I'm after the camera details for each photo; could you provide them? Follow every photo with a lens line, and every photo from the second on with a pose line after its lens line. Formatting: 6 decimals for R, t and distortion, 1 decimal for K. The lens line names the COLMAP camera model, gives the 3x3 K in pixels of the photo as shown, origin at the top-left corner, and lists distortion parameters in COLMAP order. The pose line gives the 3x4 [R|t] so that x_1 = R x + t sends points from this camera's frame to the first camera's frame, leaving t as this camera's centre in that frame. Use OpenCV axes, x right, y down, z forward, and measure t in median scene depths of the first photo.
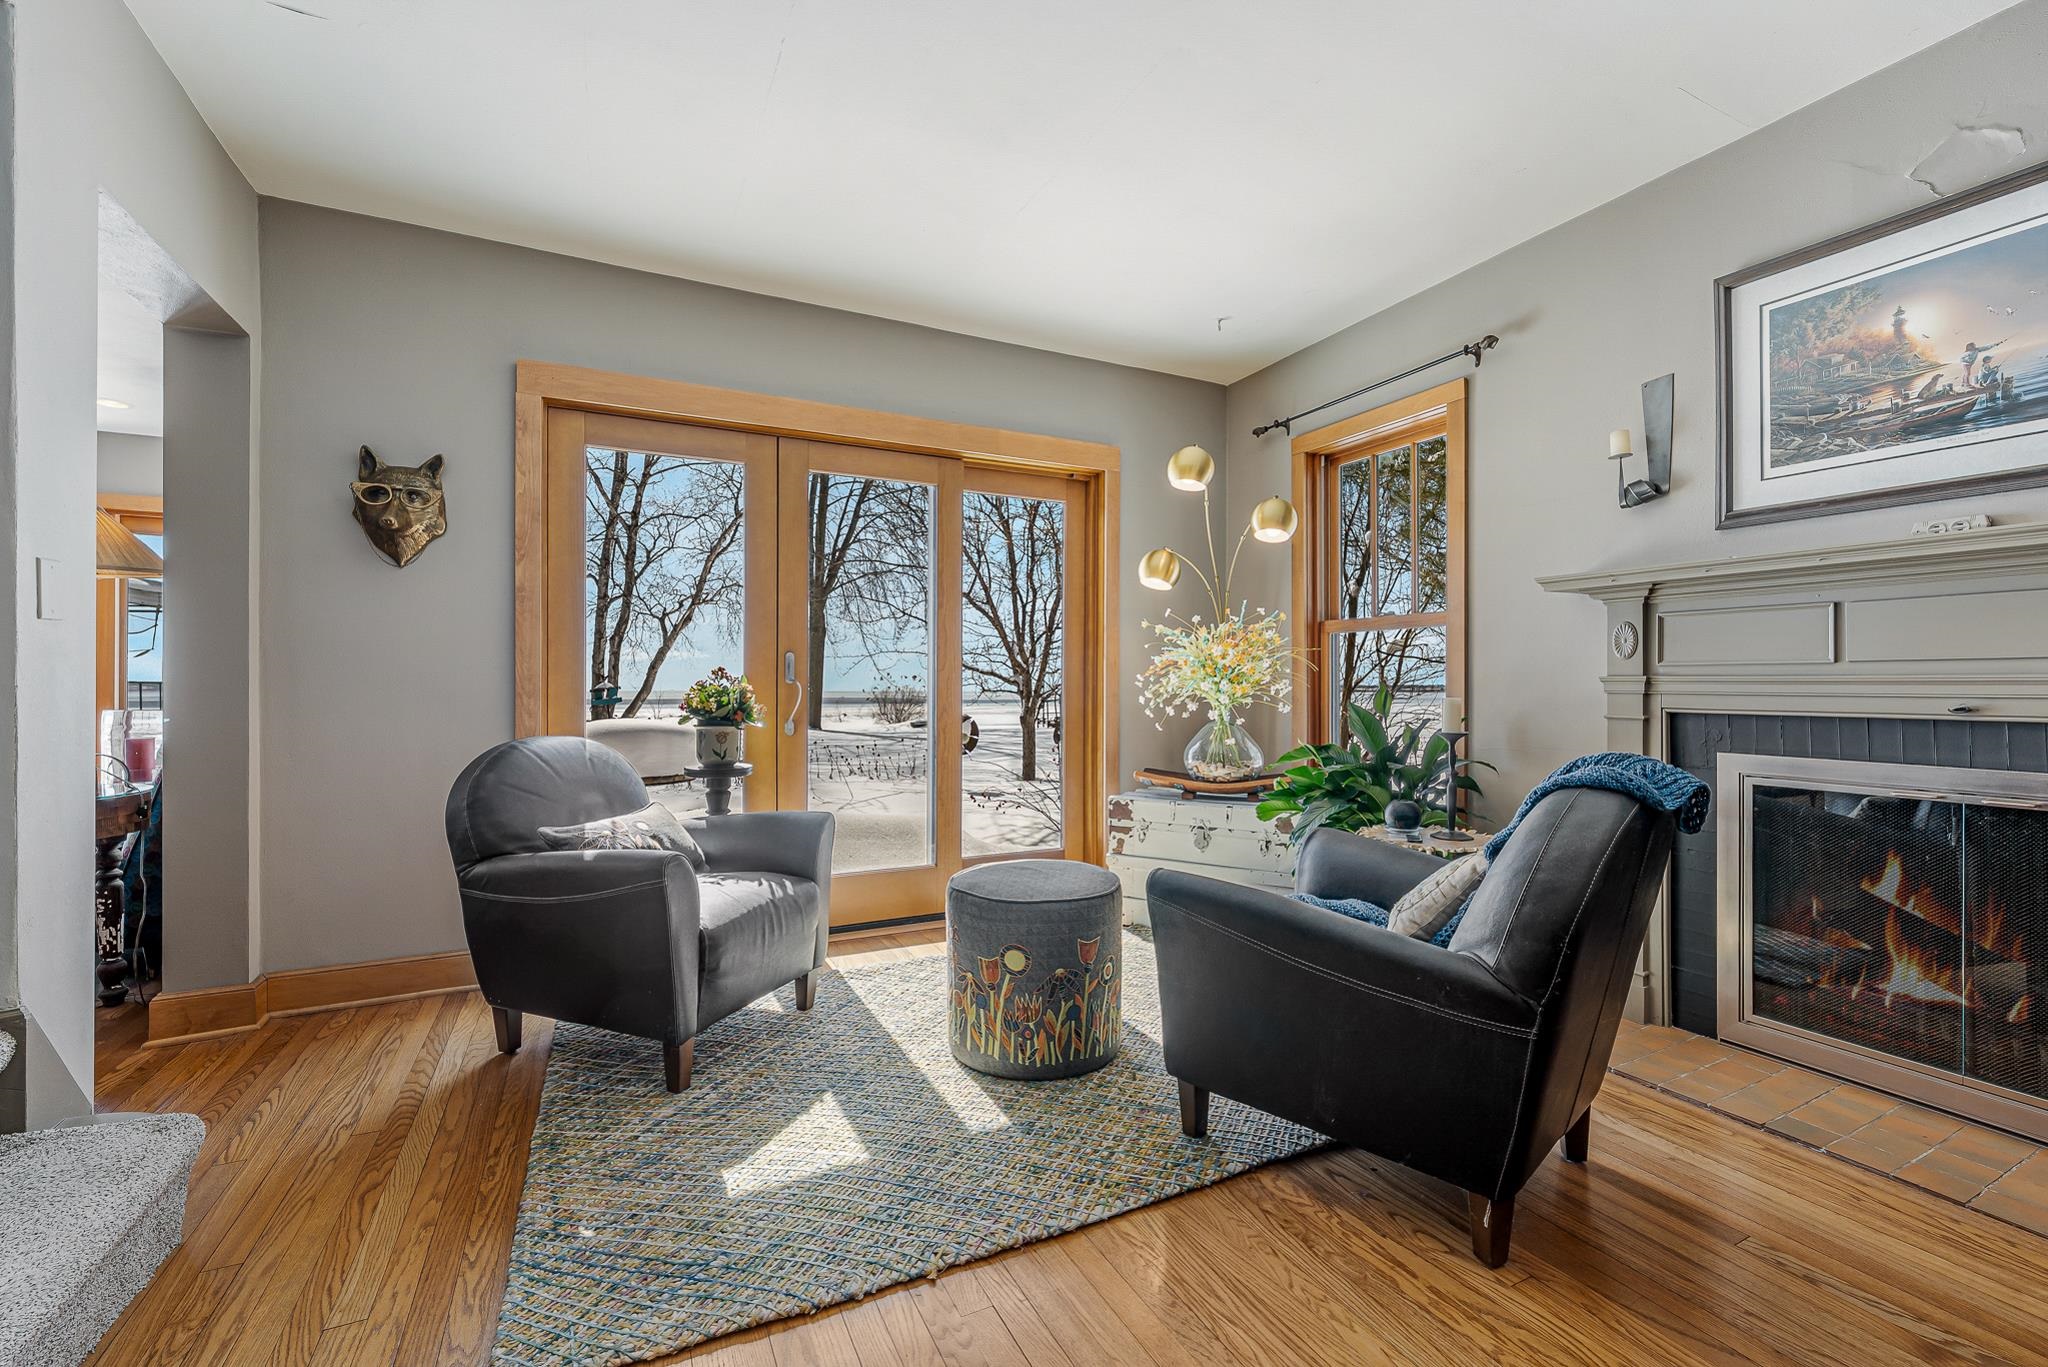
lens RADIAL K [[844.1, 0, 1024.0], [0, 844.1, 683.5], [0, 0, 1]] dist [-0.000187, -0.000253]
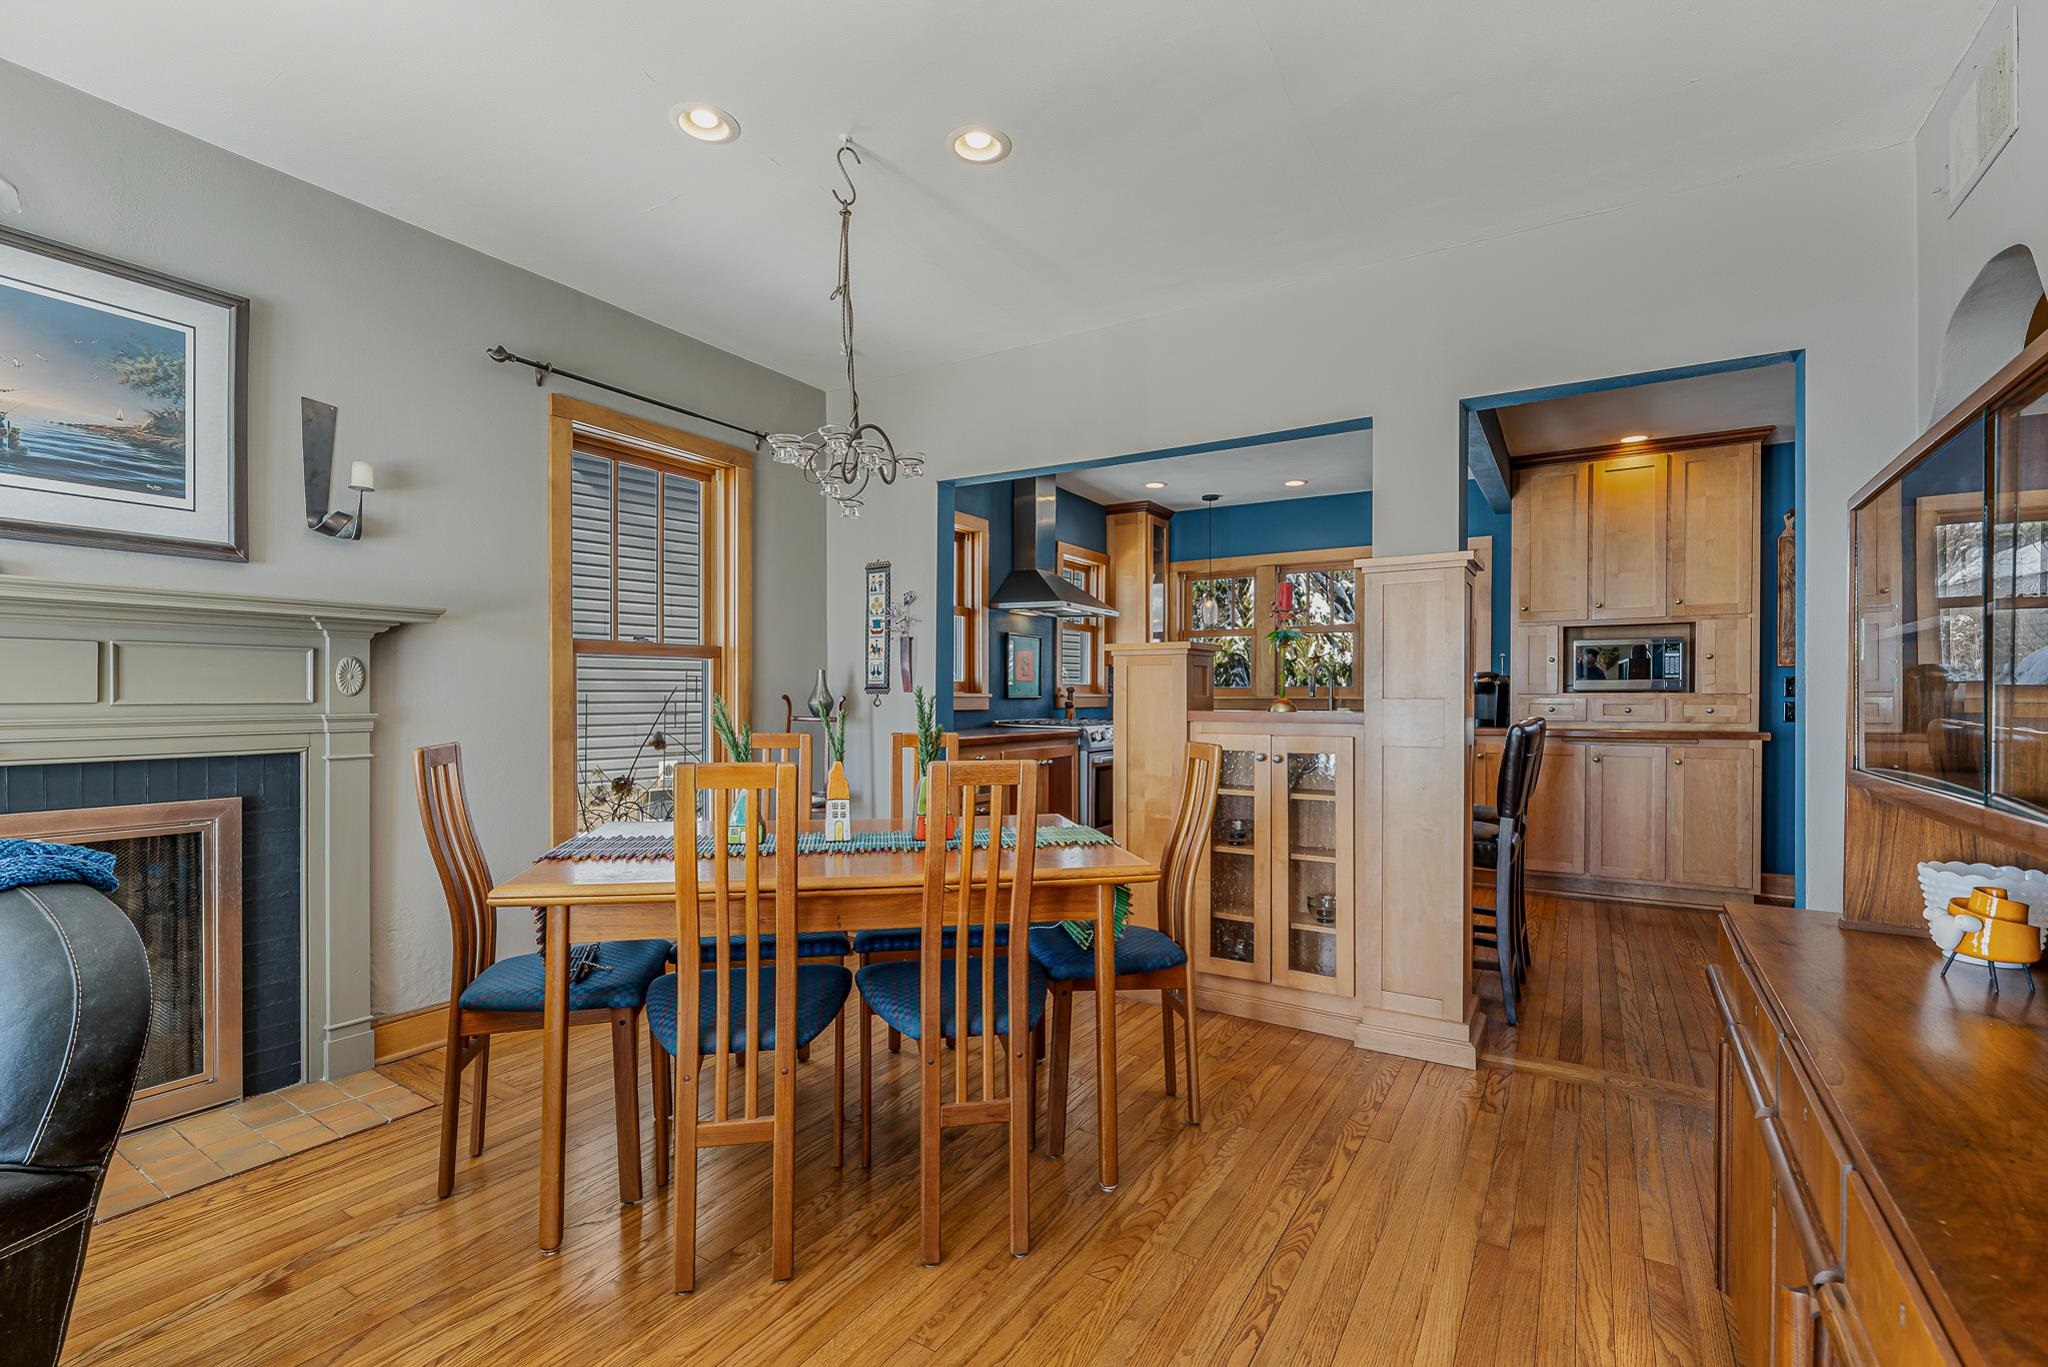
lens RADIAL K [[935.7, 0, 1024.0], [0, 935.7, 683.5], [0, 0, 1]] dist [-0.000247, -0.000201]
pose [[-0.528705, 0.011479, 0.848728, -0.431828], [0.004971, 0.999933, -0.010428, -0.025915], [-0.848791, -0.001294, -0.528727, 0.581852]]
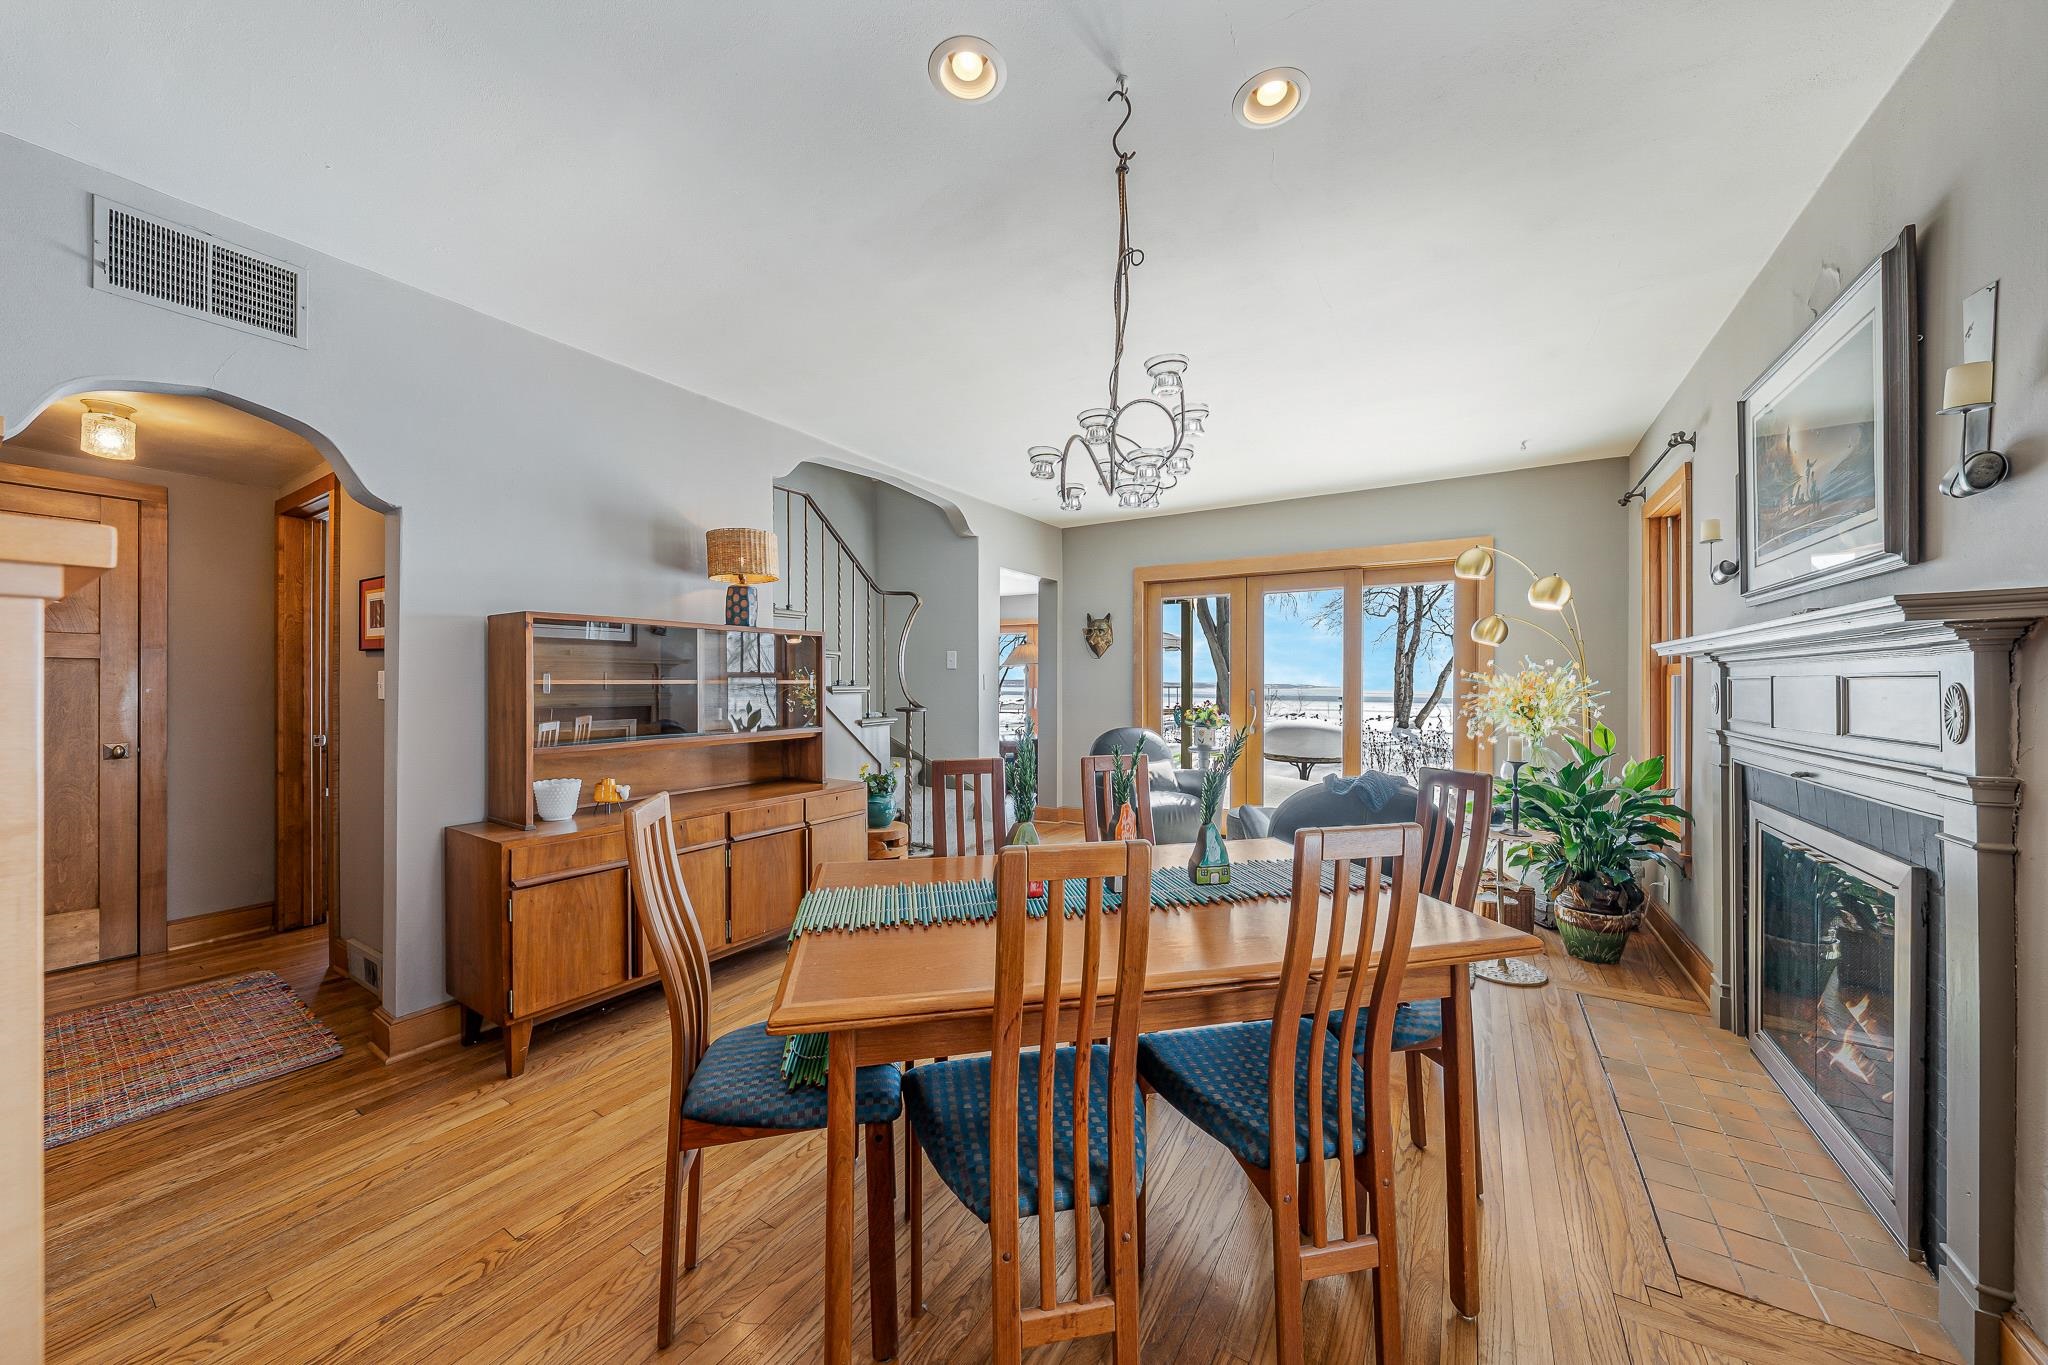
lens RADIAL K [[703.8, 0, 1033.2], [0, 703.8, 685.9], [0, 0, 1]] dist [-0.001766, -0.000219]
pose [[0.525822, 0.008027, -0.850557, 0.970402], [-0.006625, 0.999964, 0.005341, -0.062708], [0.850569, 0.002826, 0.525856, -0.296095]]
